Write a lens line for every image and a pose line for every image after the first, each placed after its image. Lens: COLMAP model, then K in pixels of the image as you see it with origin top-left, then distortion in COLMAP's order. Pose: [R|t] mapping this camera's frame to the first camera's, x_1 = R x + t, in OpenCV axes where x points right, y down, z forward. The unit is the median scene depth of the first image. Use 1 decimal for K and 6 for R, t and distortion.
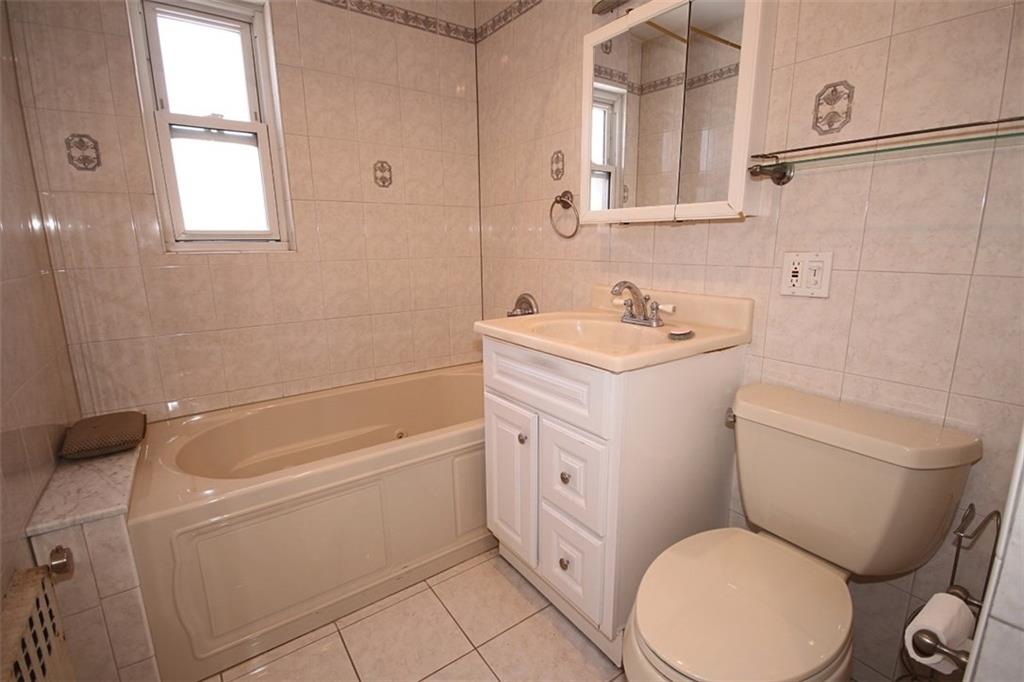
lens RADIAL K [[471.9, 0, 512.8], [0, 471.9, 338.9], [0, 0, 1]] dist [-0.015383, -0.003322]
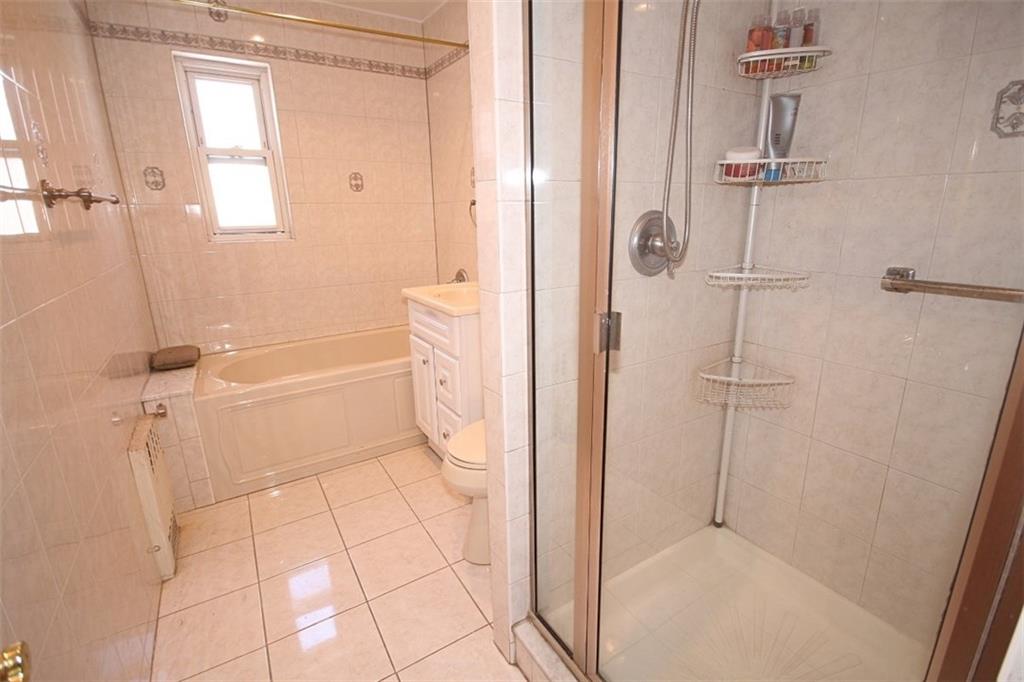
lens RADIAL K [[471.9, 0, 514.3], [0, 471.9, 342.5], [0, 0, 1]] dist [-0.015383, -0.003322]
pose [[0.998105, 0.011011, -0.060539, 0.344620], [-0.006962, 0.997750, 0.066676, 0.030321], [0.061137, -0.066129, 0.995936, -0.473836]]
